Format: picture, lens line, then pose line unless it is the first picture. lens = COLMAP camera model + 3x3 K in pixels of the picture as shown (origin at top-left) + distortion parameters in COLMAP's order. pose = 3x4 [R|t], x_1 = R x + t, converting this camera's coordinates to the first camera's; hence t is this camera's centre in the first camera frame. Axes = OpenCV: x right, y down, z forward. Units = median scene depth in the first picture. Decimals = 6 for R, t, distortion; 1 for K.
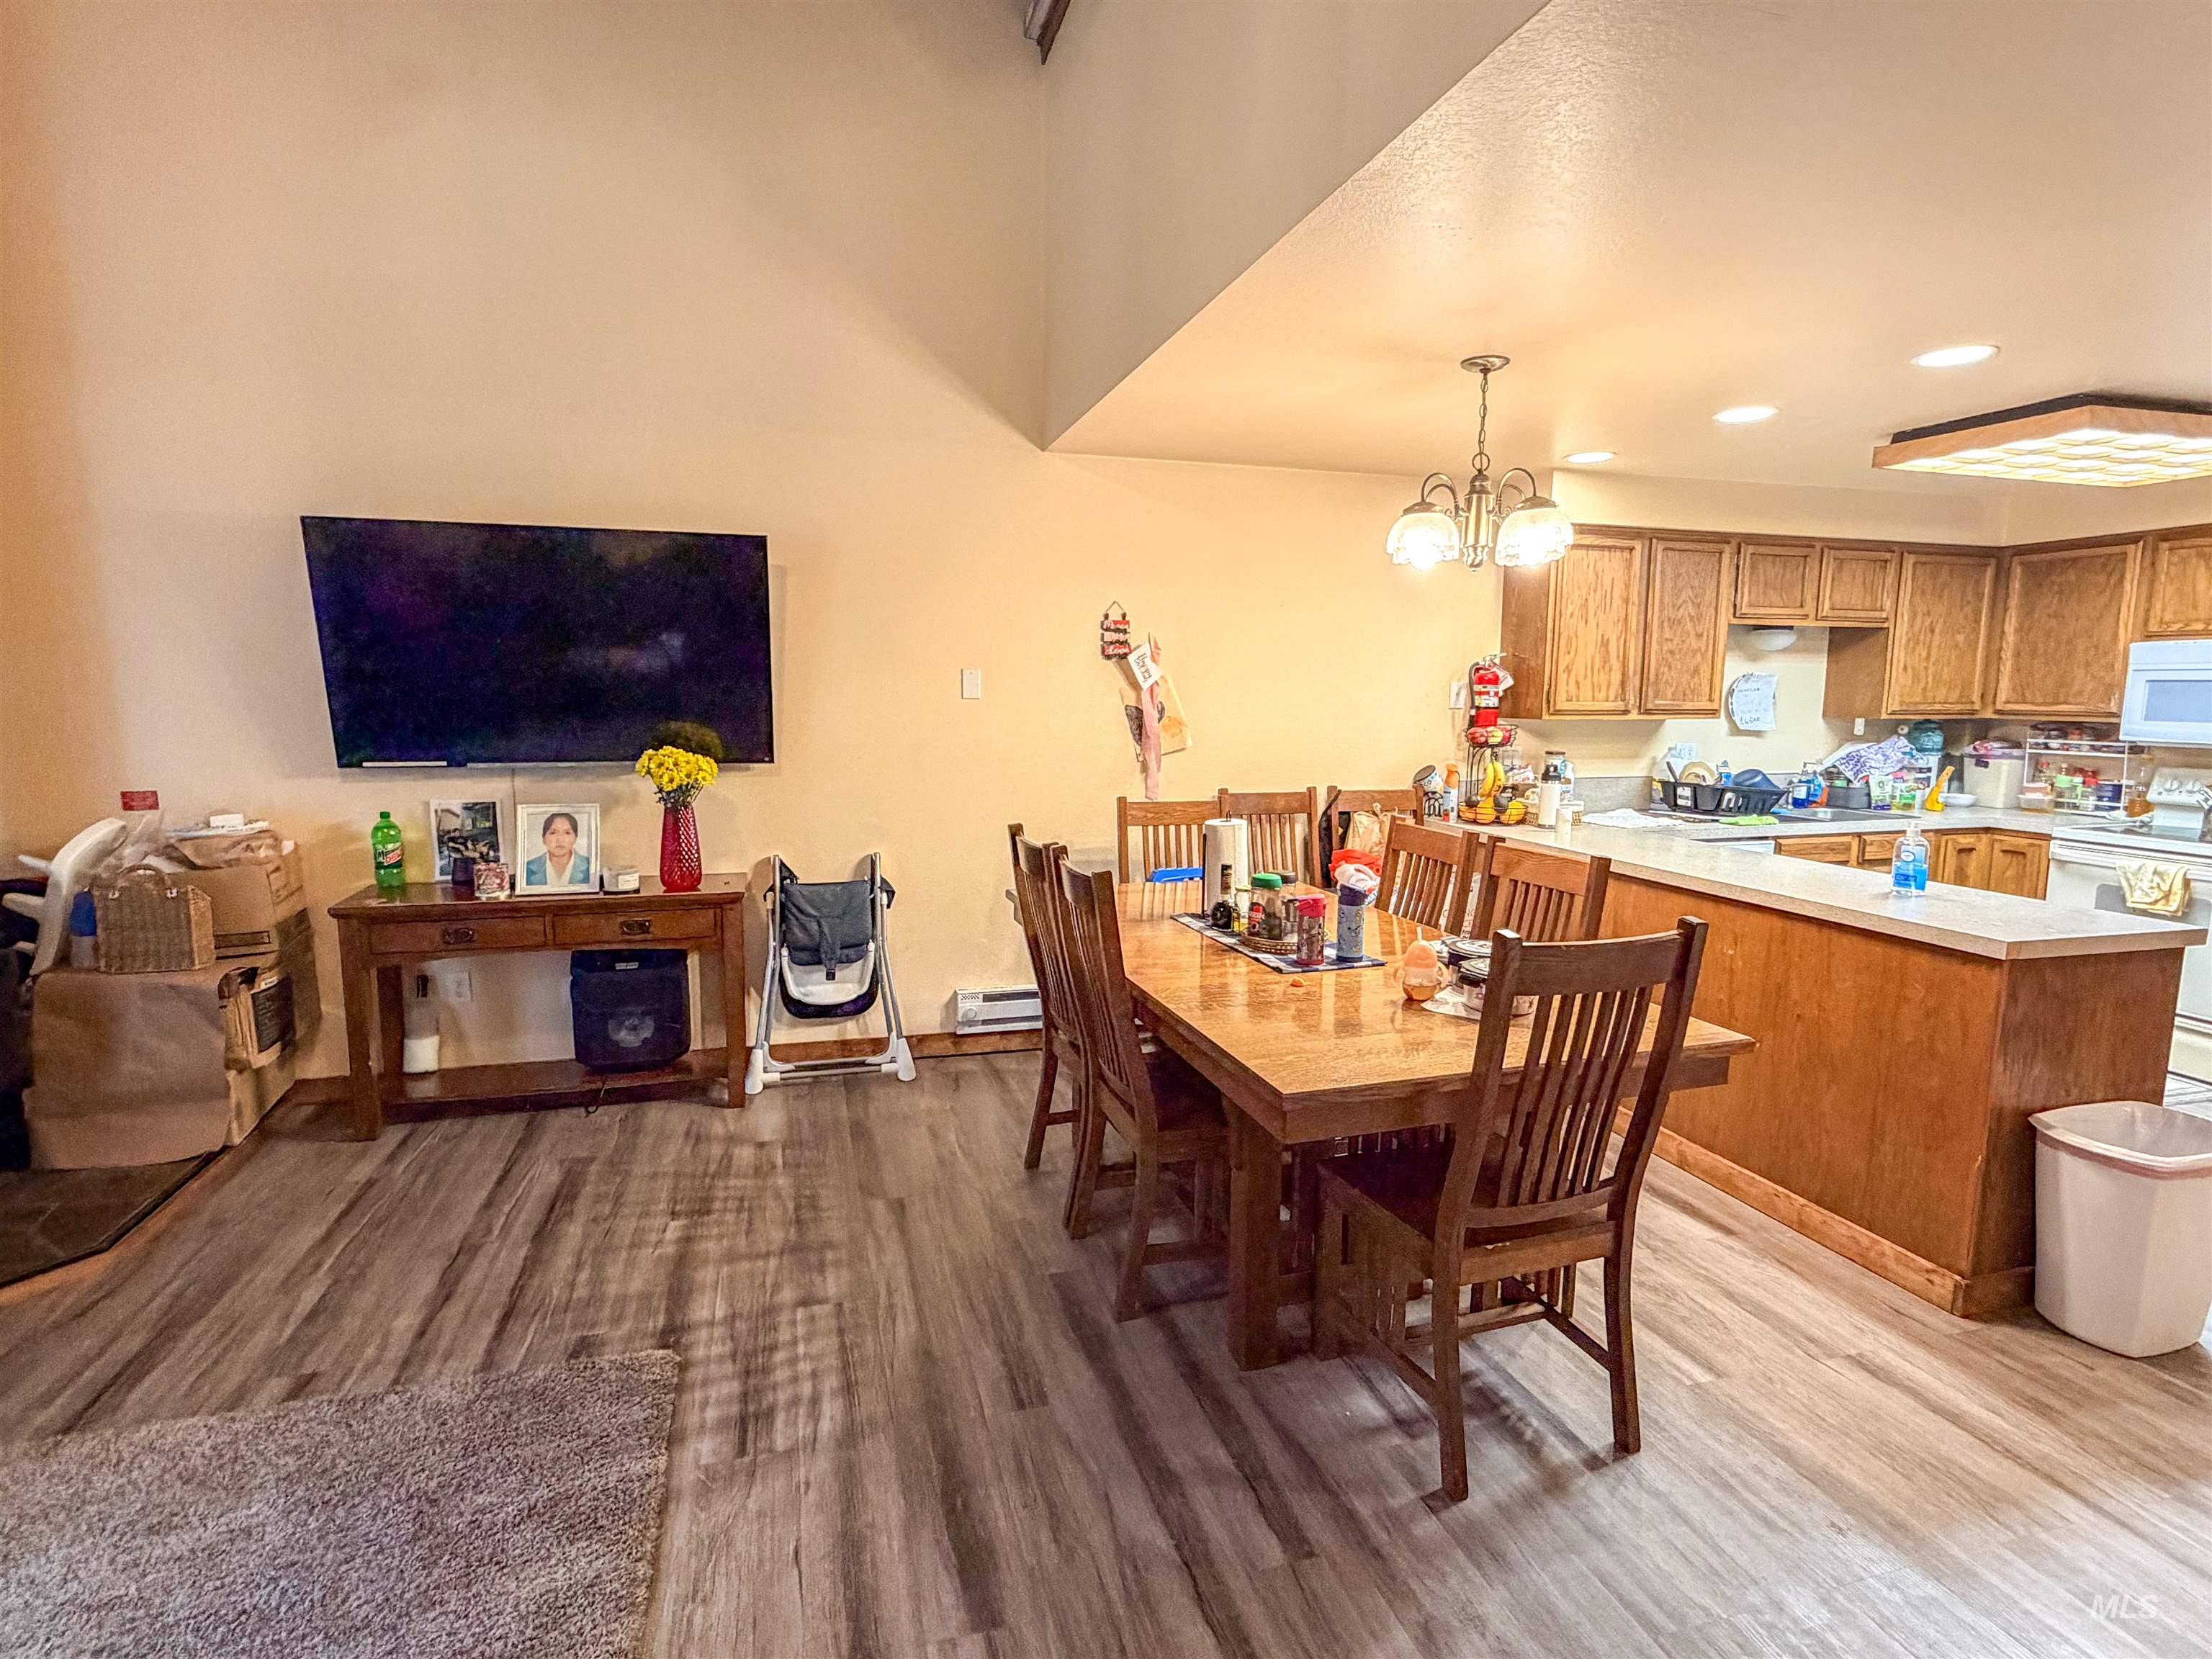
lens RADIAL K [[1111.6, 0, 1105.9], [0, 1111.6, 835.5], [0, 0, 1]] dist [-0.000184, 0.000842]
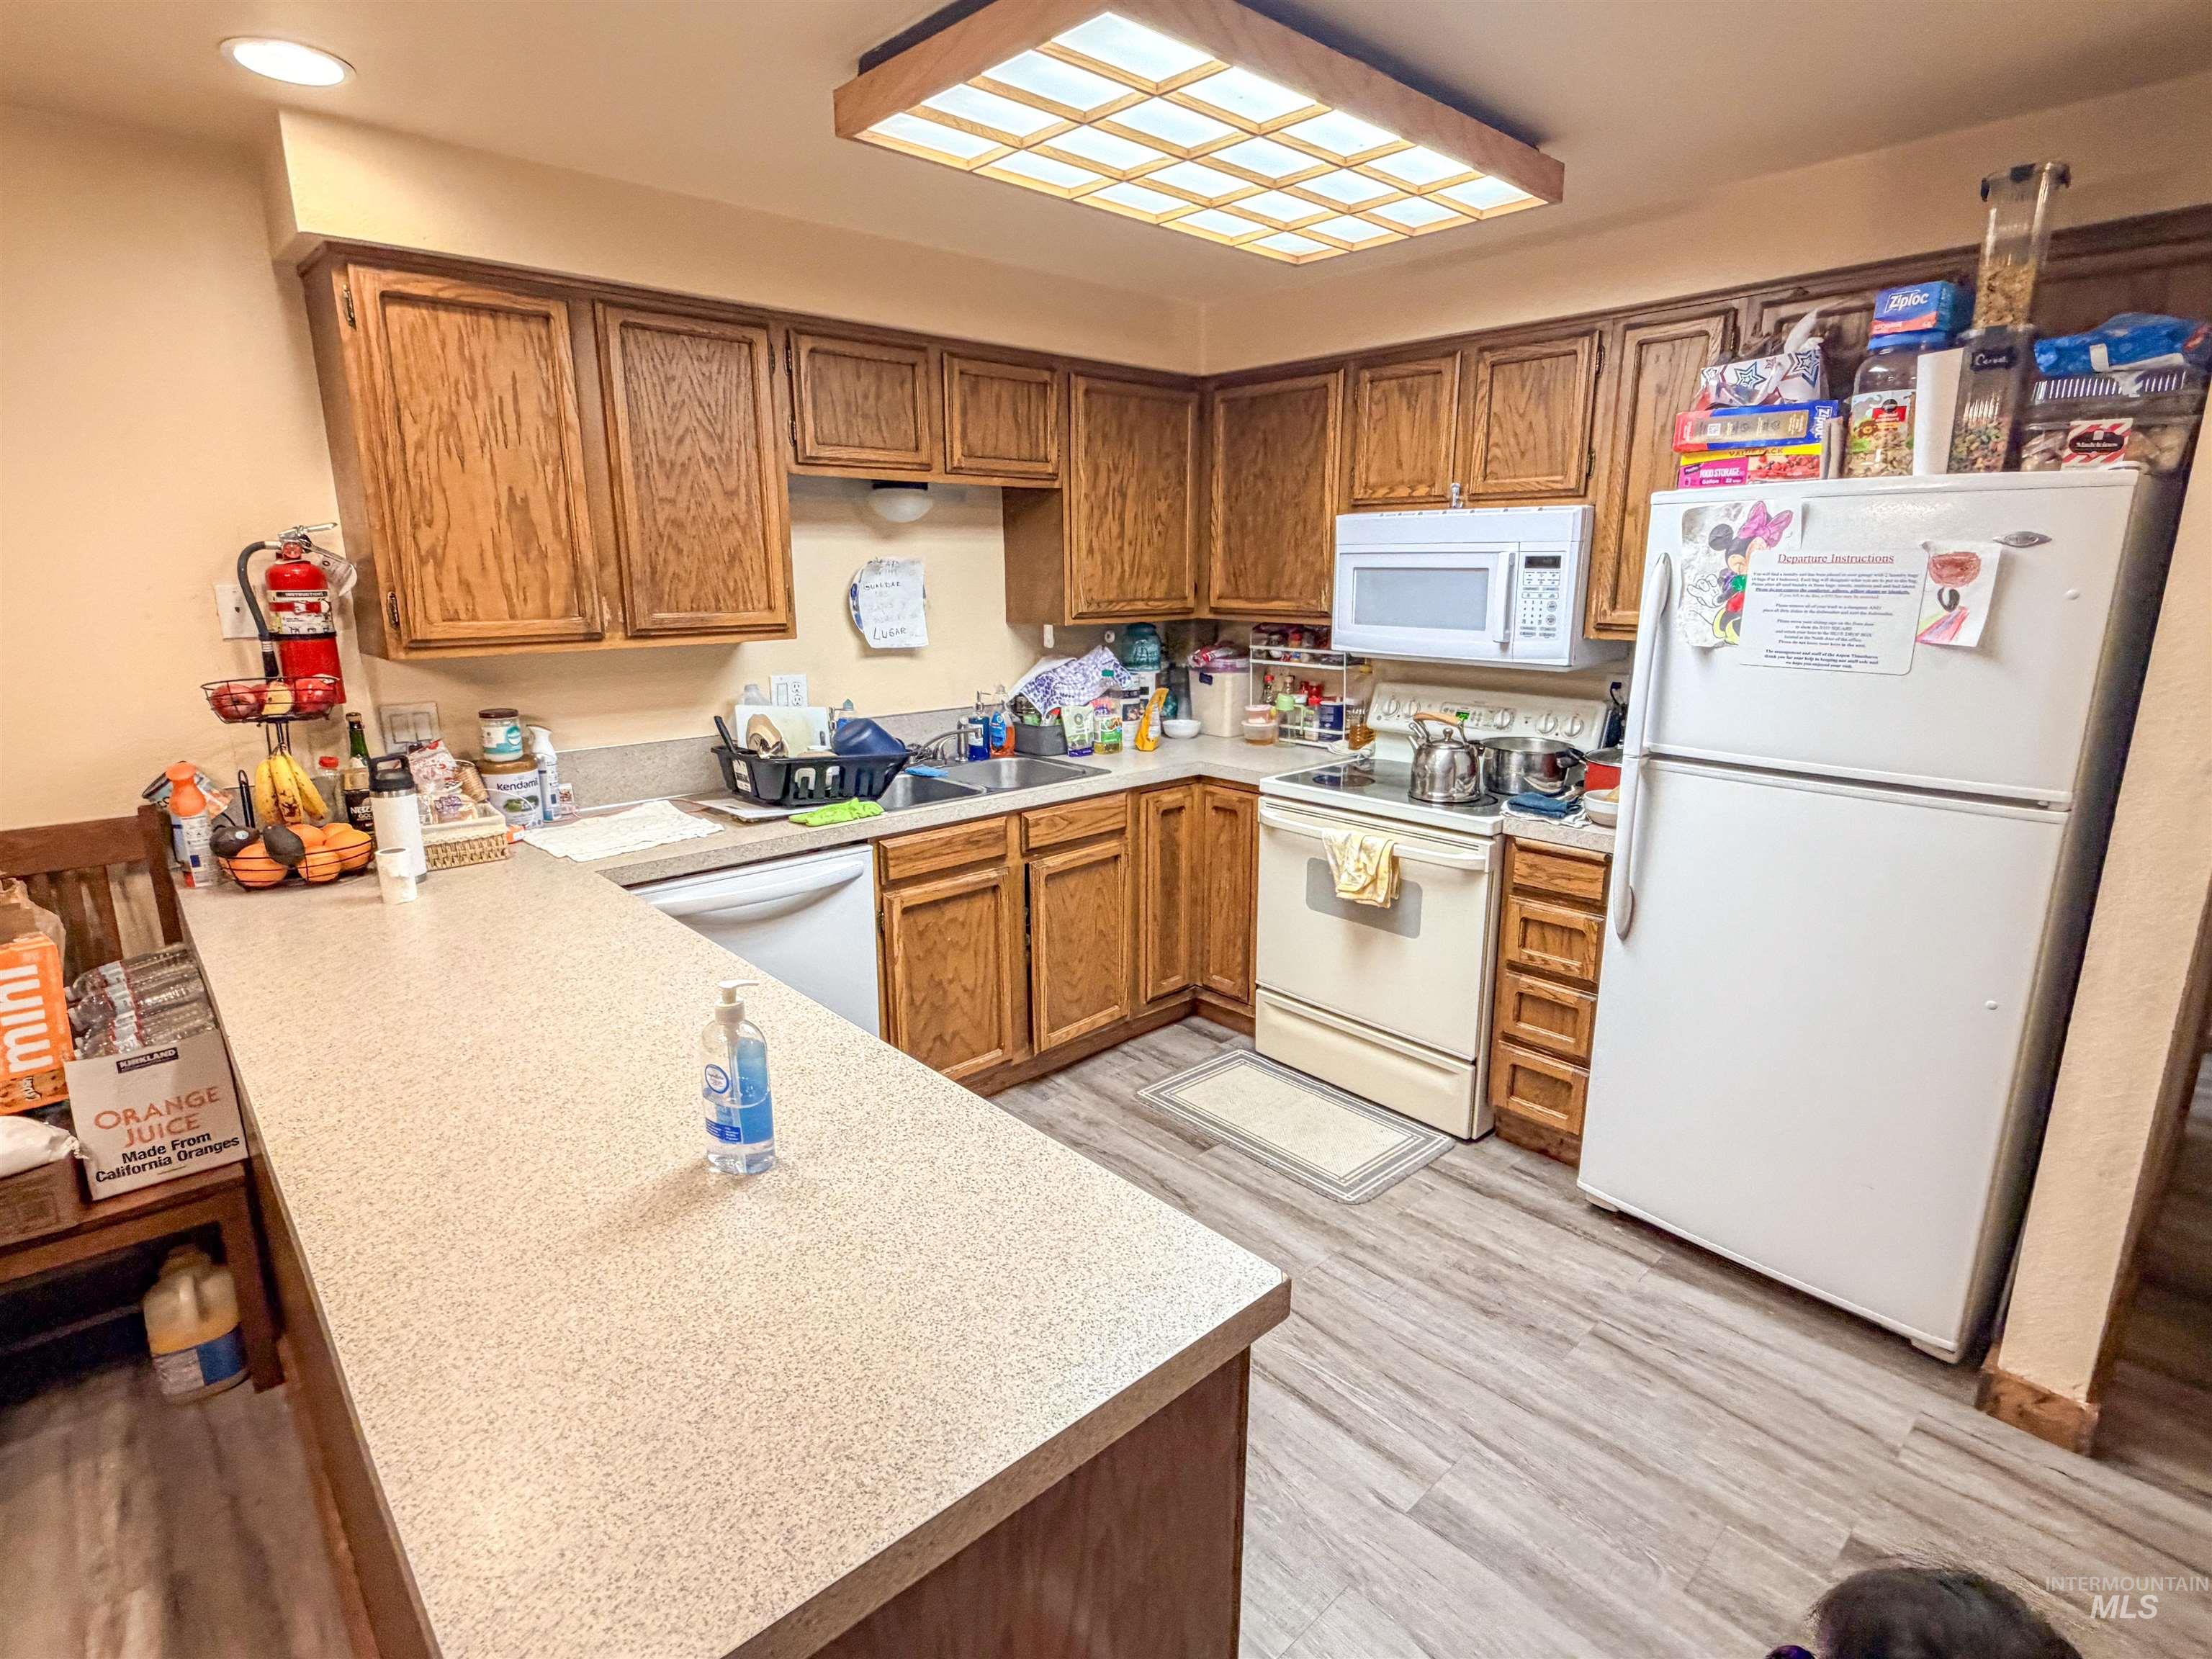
lens RADIAL K [[1111.6, 0, 1105.9], [0, 1111.6, 835.5], [0, 0, 1]] dist [-0.000184, 0.000842]
pose [[0.895916, -0.113678, 0.429432, 0.427610], [0.065692, 0.989978, 0.125014, -0.063398], [-0.439340, -0.083792, 0.894405, 0.379842]]
